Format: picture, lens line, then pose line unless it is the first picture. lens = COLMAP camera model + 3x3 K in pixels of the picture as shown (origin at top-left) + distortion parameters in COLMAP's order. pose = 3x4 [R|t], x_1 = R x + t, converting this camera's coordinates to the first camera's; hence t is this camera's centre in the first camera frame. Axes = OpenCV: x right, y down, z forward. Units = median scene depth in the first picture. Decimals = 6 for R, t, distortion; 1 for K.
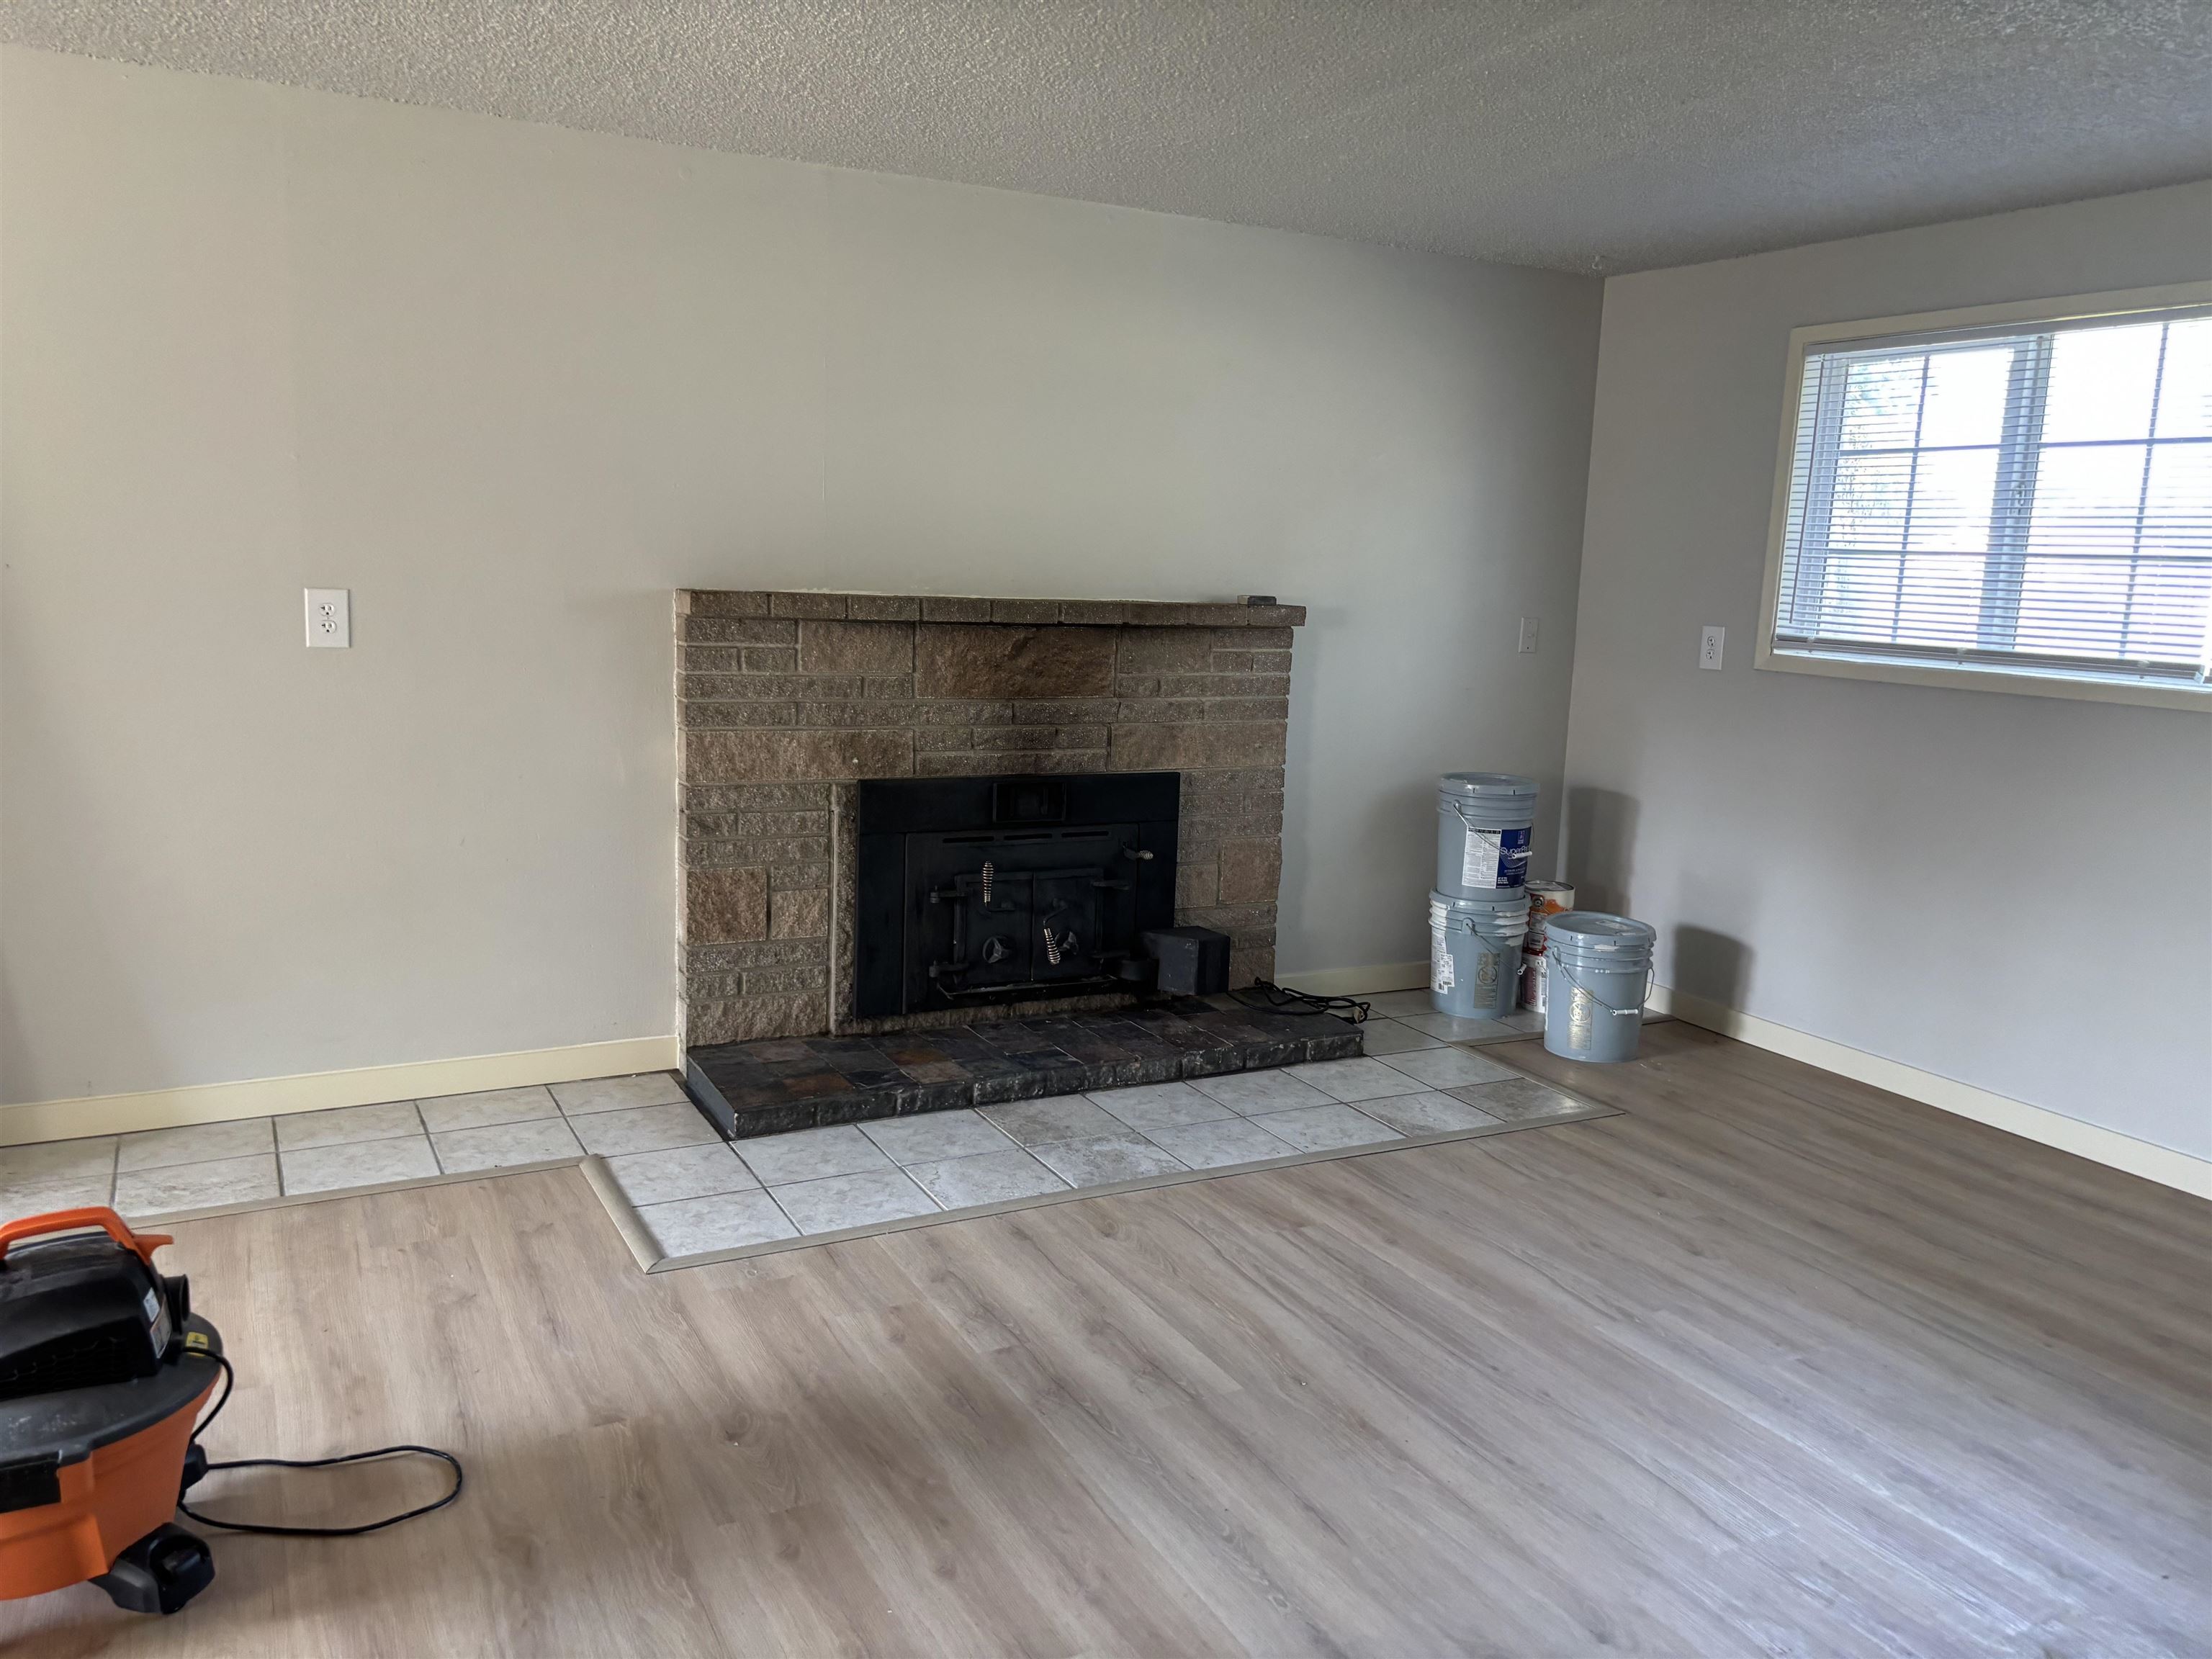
lens RADIAL K [[1672.4, 0, 1097.9], [0, 1672.4, 833.1], [0, 0, 1]] dist [0.028635, 0.017754]
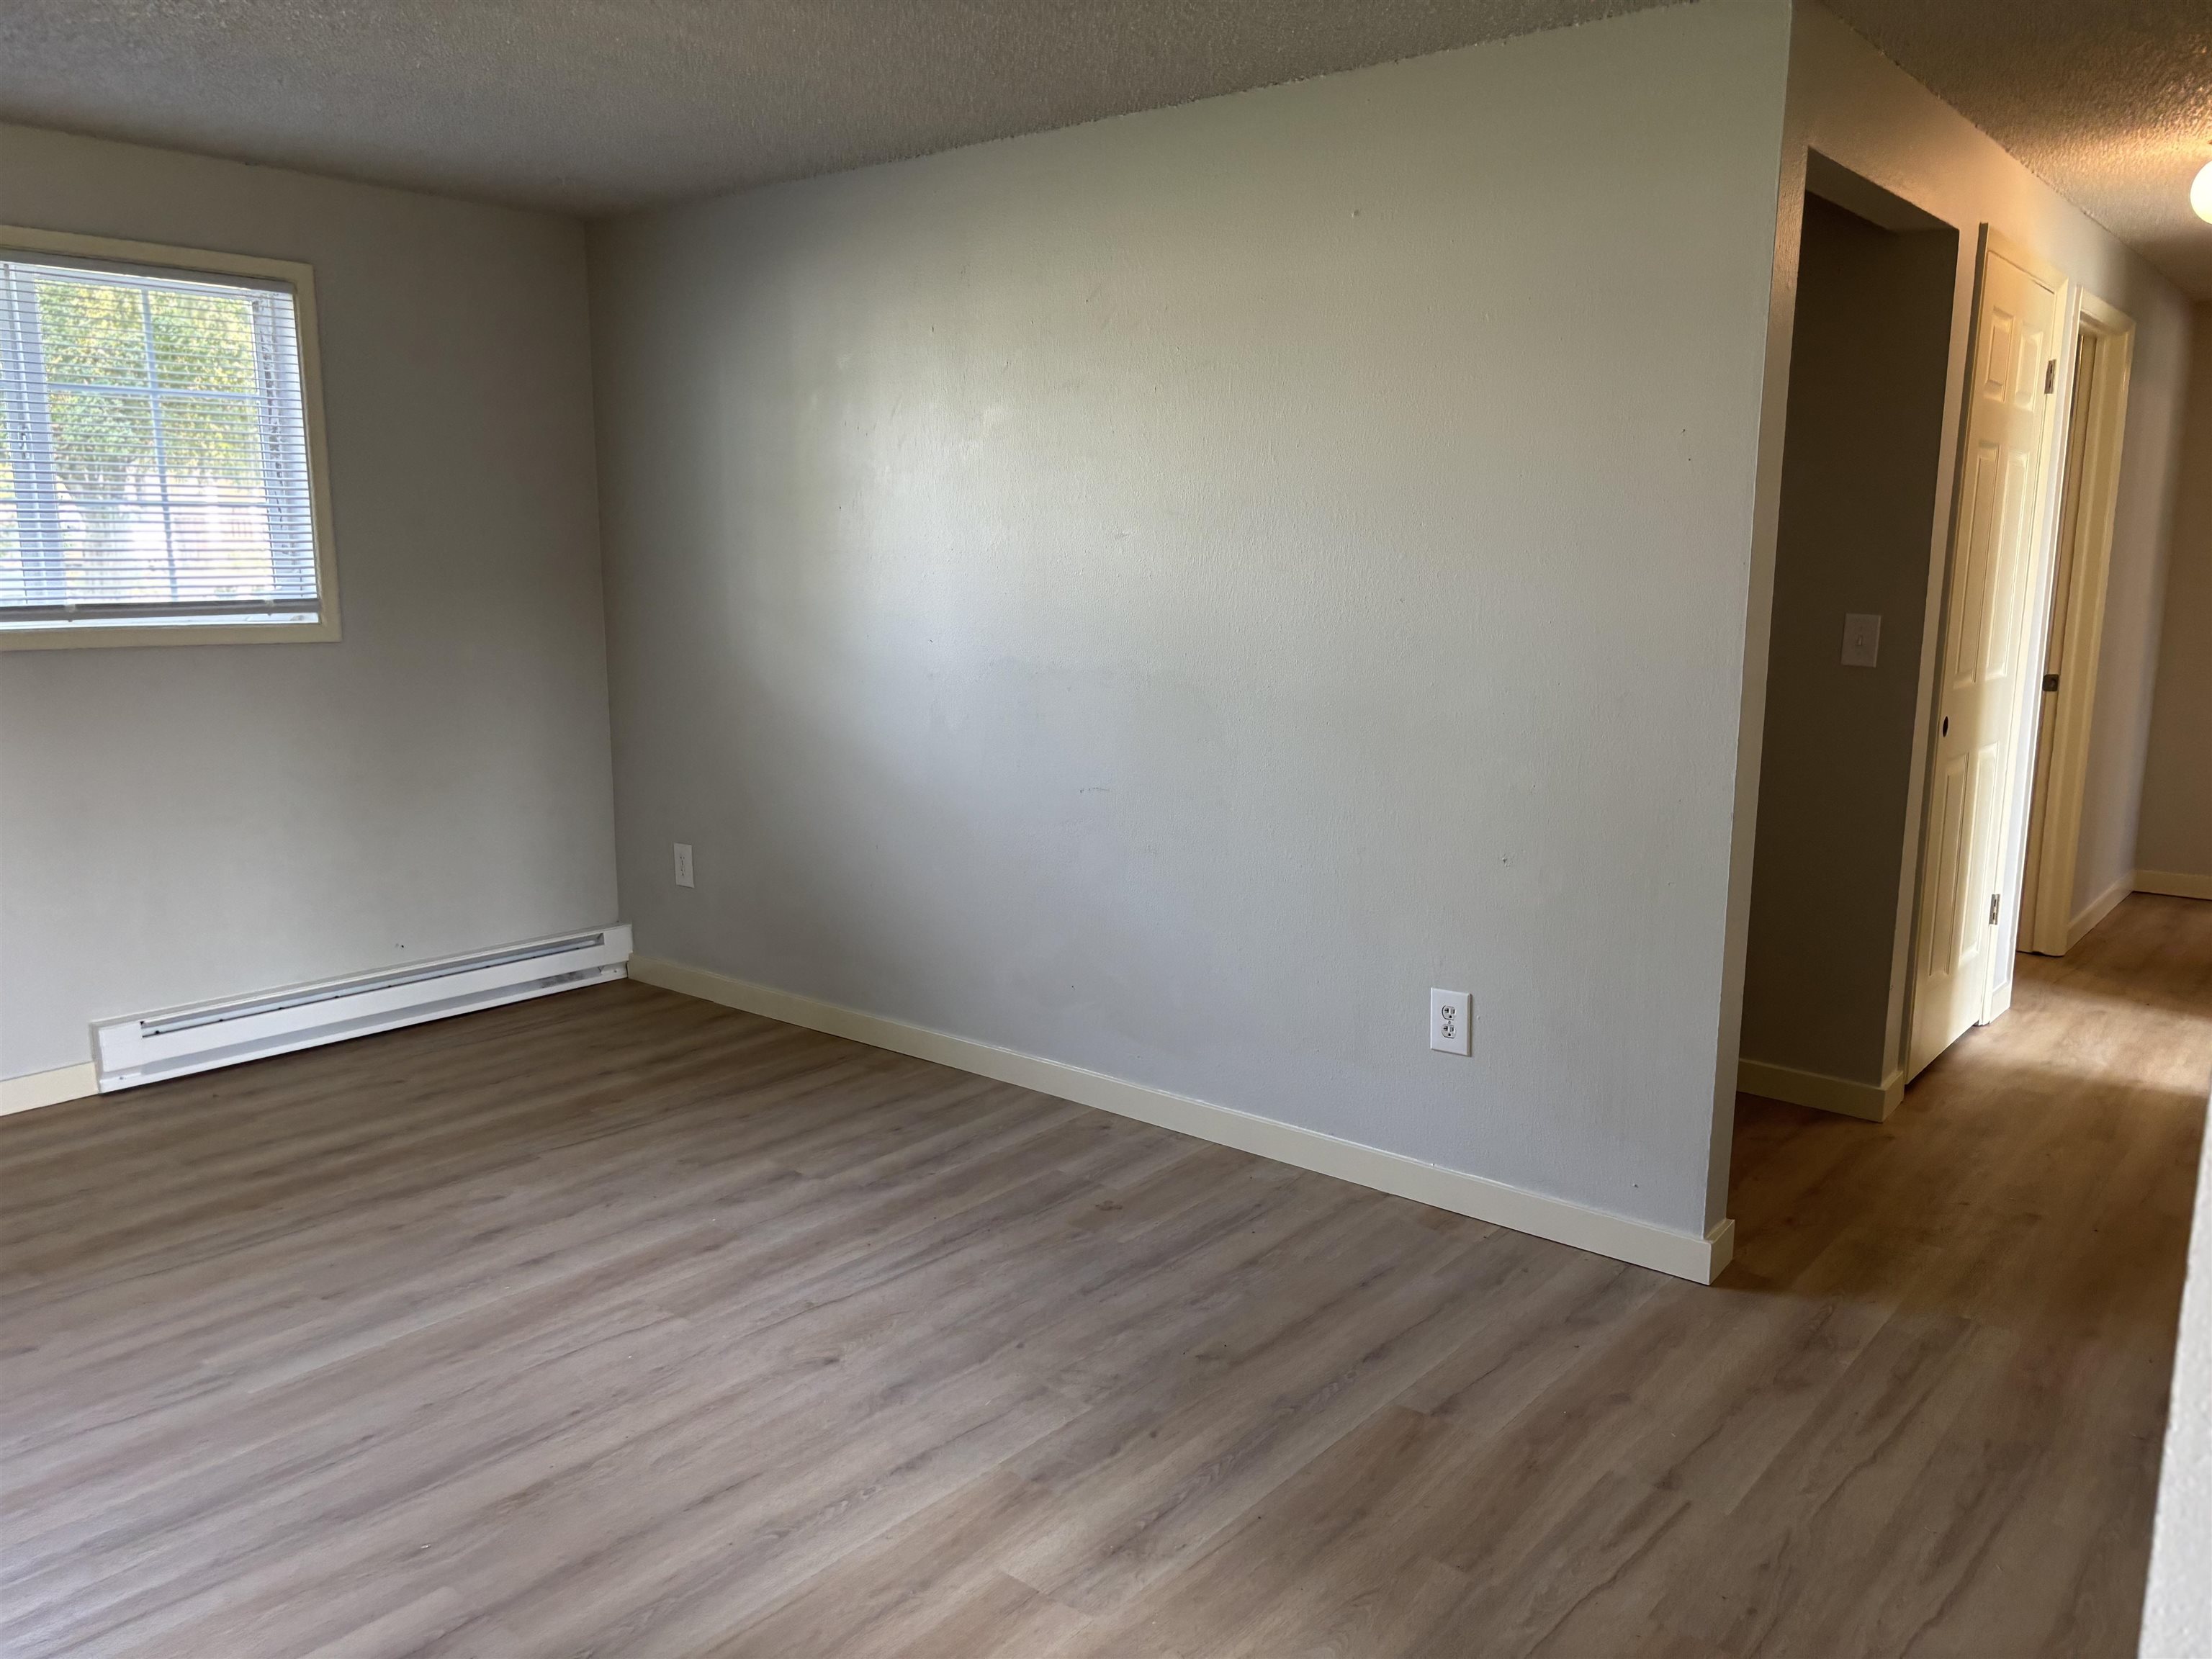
lens RADIAL K [[1672.4, 0, 1101.0], [0, 1672.4, 840.9], [0, 0, 1]] dist [0.028635, 0.017754]
pose [[-0.379617, -0.204129, 0.902343, -0.455679], [0.135604, 0.952542, 0.272534, -0.122091], [-0.915152, 0.225820, -0.333921, 0.601547]]
